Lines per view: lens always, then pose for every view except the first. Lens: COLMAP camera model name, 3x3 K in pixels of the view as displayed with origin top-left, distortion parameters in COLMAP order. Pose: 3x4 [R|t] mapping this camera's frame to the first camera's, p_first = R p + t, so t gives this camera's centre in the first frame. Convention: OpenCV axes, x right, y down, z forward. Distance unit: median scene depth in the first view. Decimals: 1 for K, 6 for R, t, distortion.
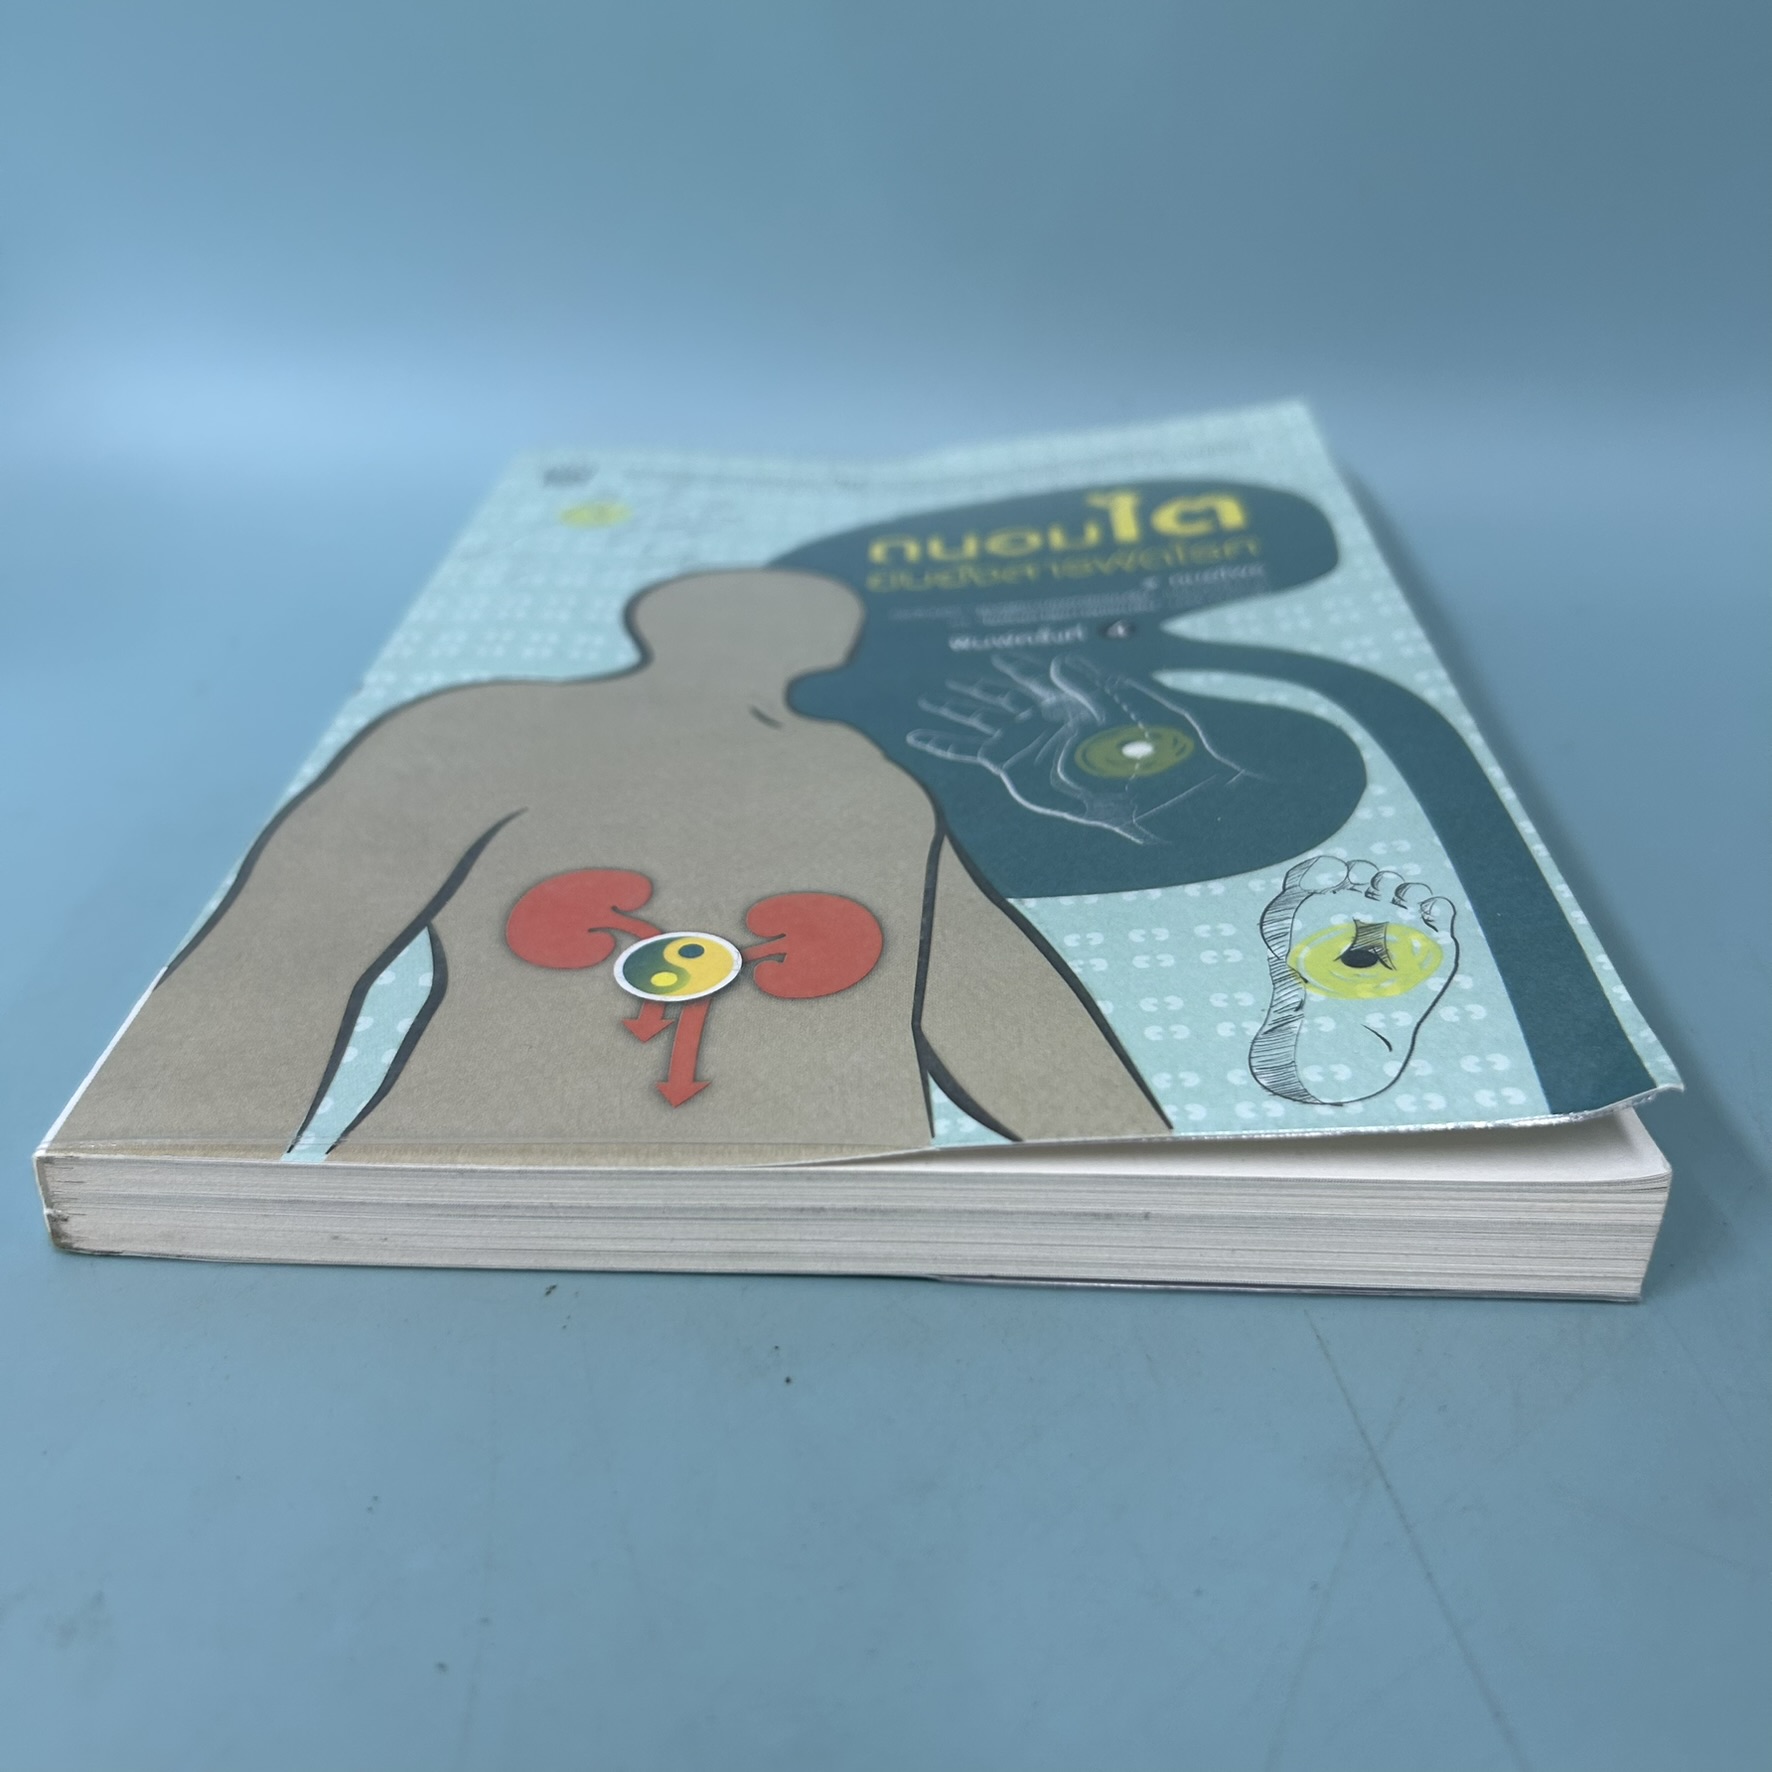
lens RADIAL K [[1829.4, 0, 886.0], [0, 1829.4, 886.0], [0, 0, 1]] dist [0.163324, -0.599909]
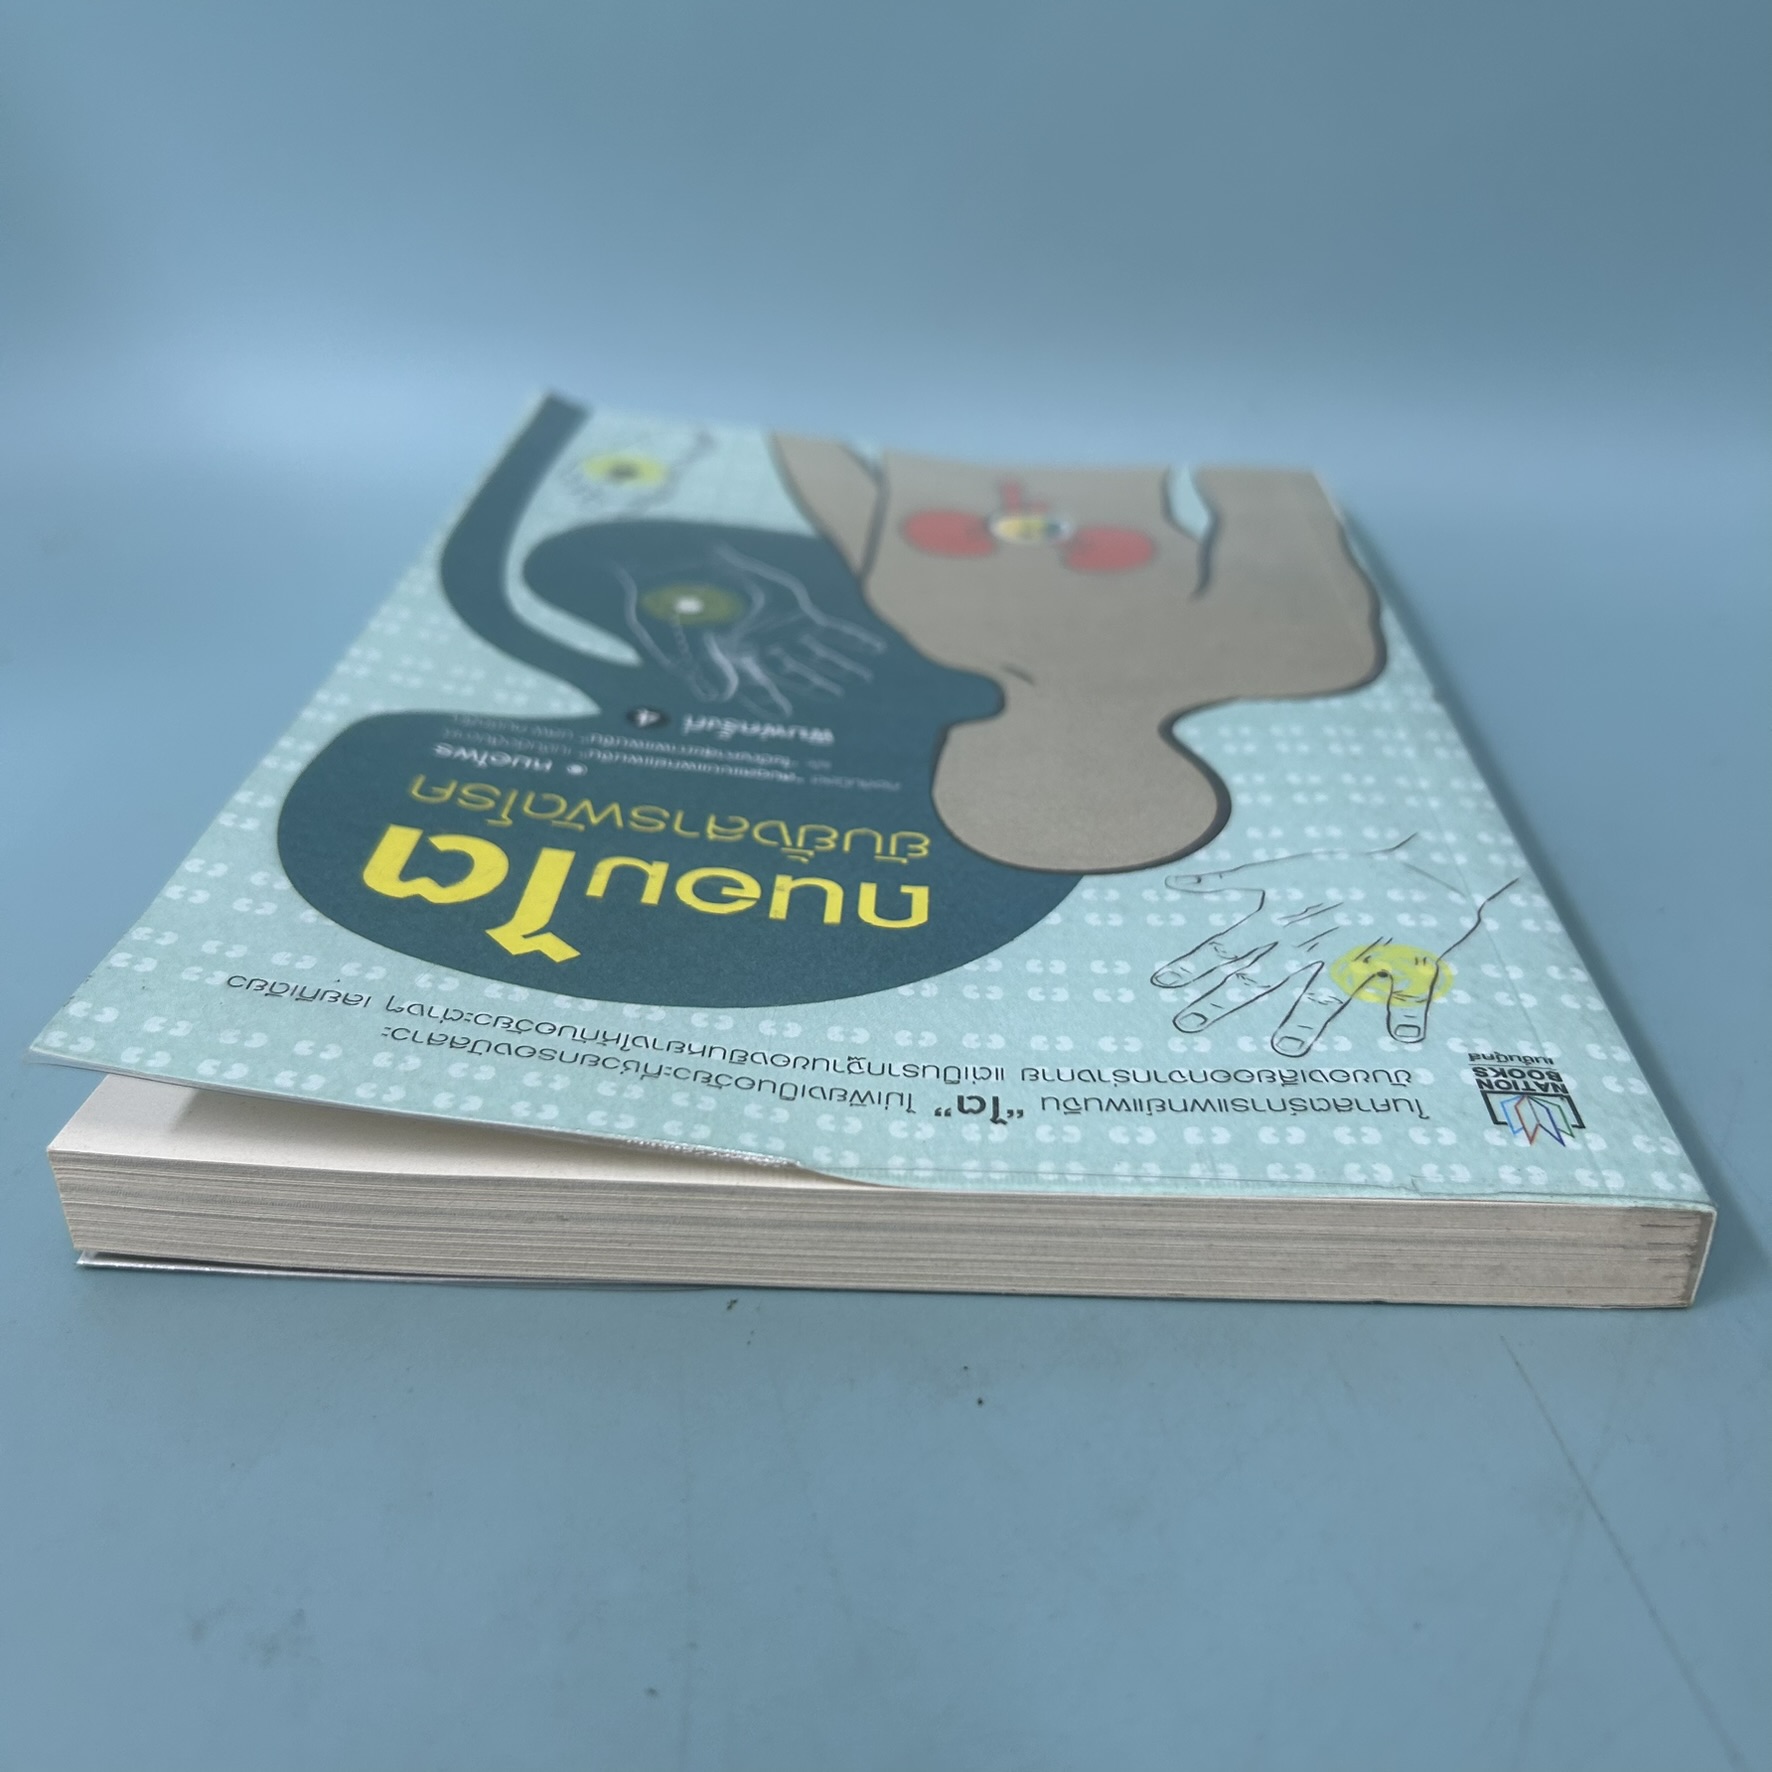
lens RADIAL K [[1829.4, 0, 886.0], [0, 1829.4, 886.0], [0, 0, 1]] dist [0.163324, -0.599909]
pose [[-0.999989, -0.004642, 0.000514, 0.010901], [-0.001866, 0.497868, 0.867251, -1.136285], [-0.004282, 0.867240, -0.497872, 1.966345]]
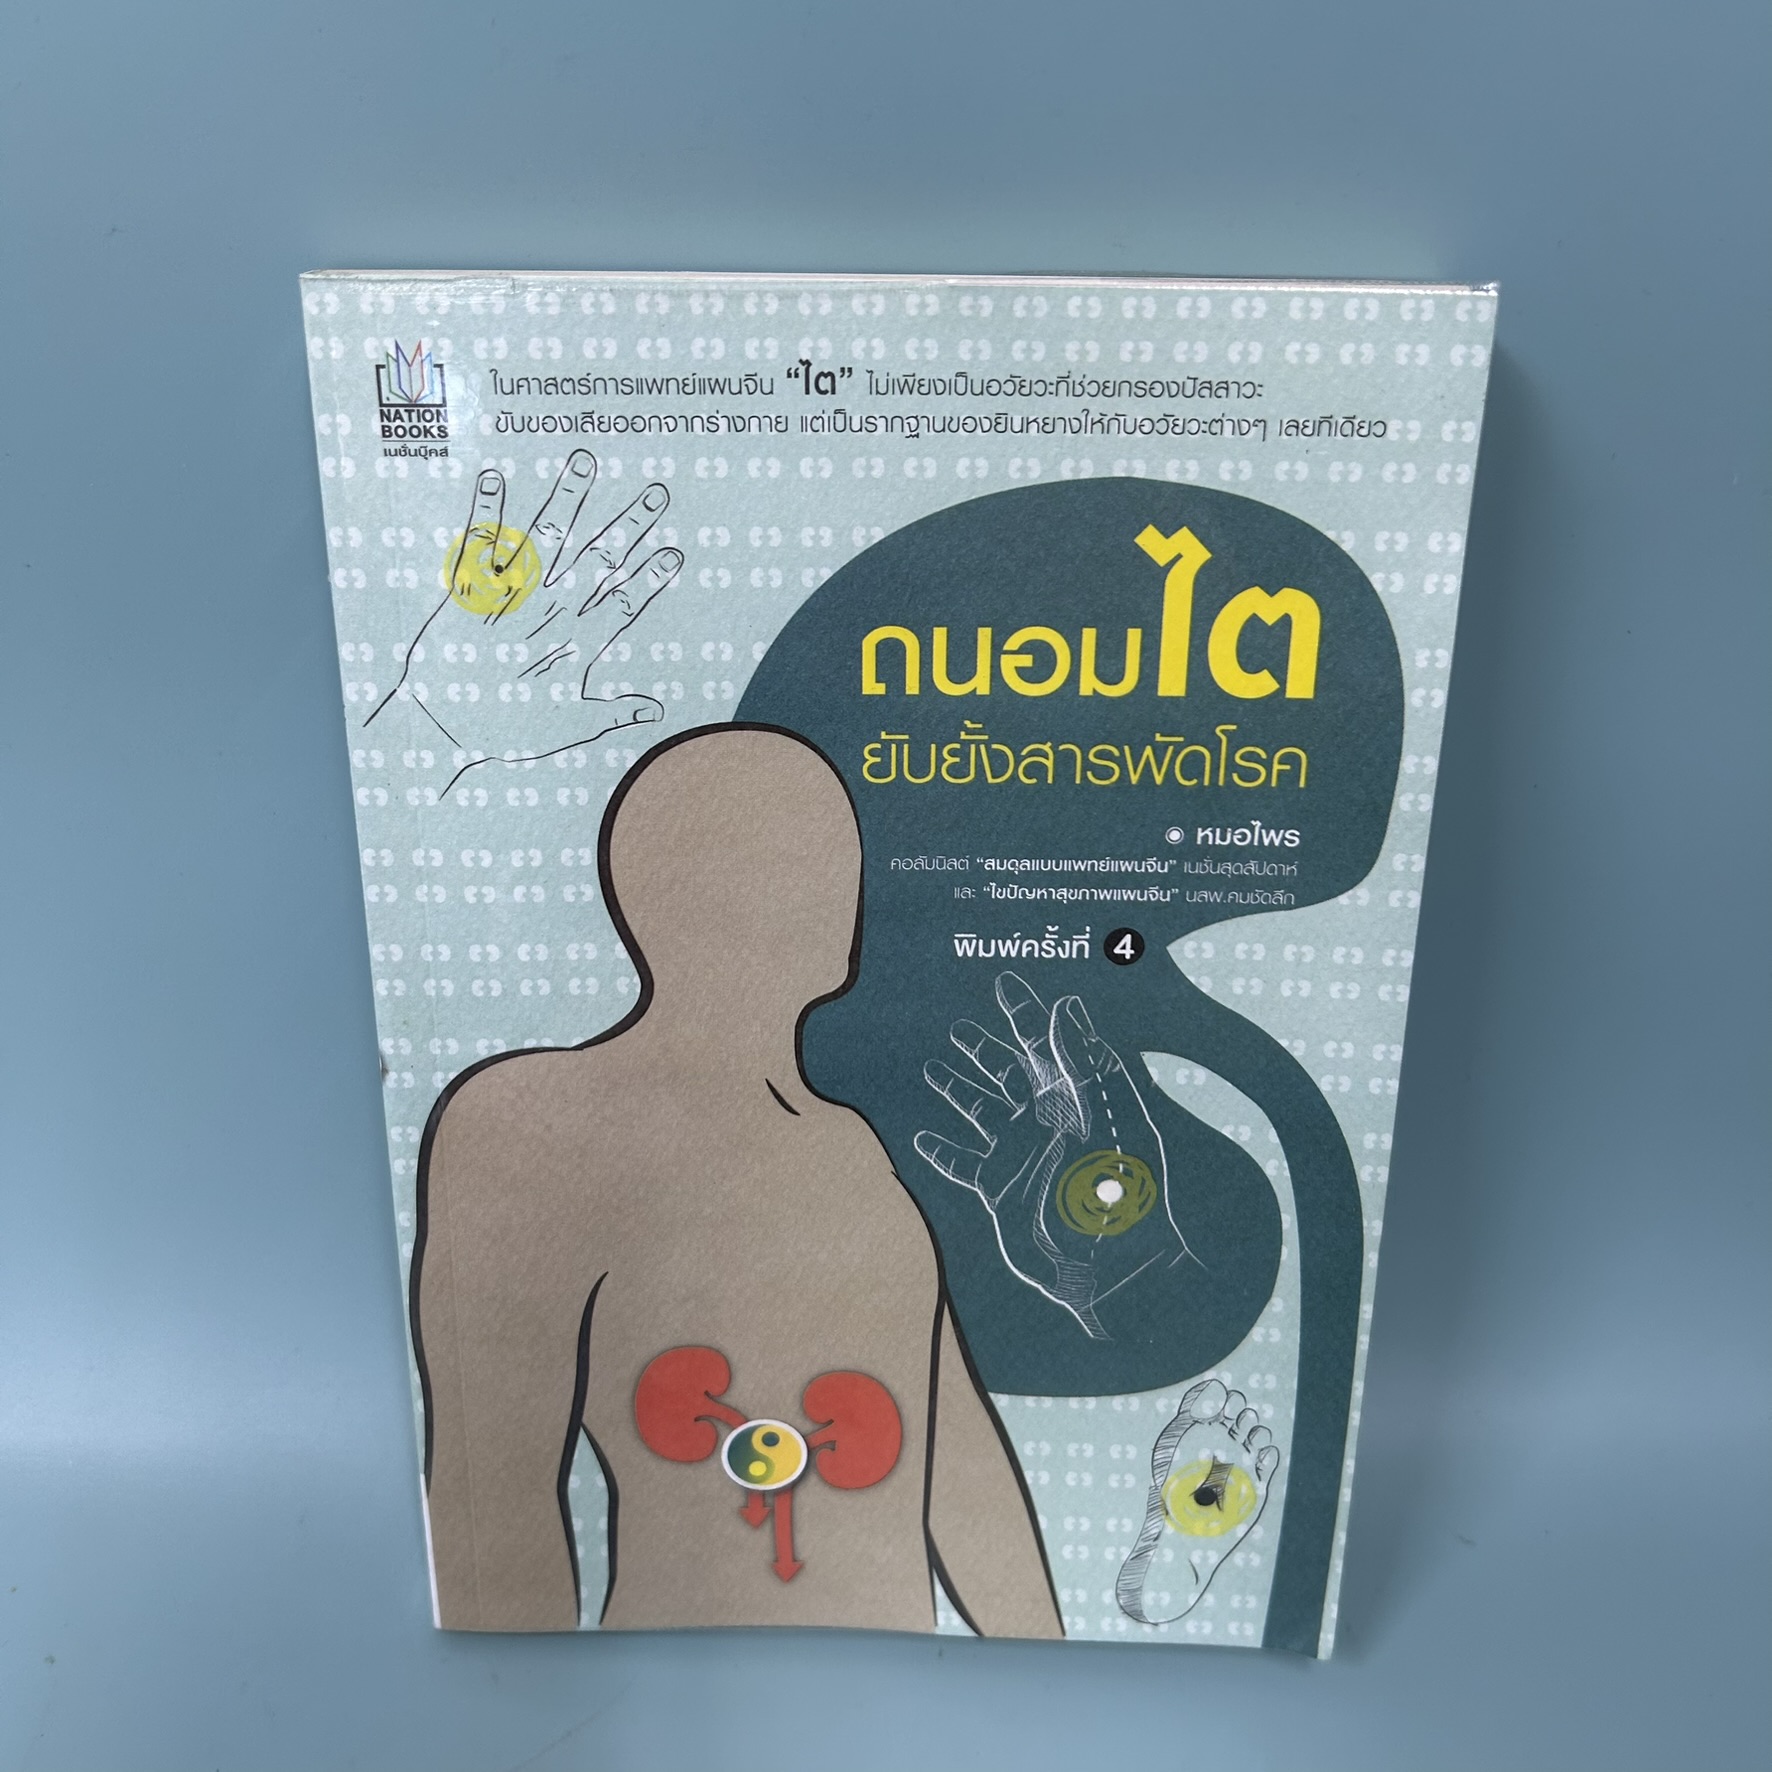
lens RADIAL K [[1829.4, 0, 886.0], [0, 1829.4, 886.0], [0, 0, 1]] dist [0.163324, -0.599909]
pose [[0.997010, -0.052436, 0.056752, -0.071898], [-0.047357, 0.165693, 0.985040, -1.434636], [-0.061055, -0.984782, 0.162714, 1.140249]]
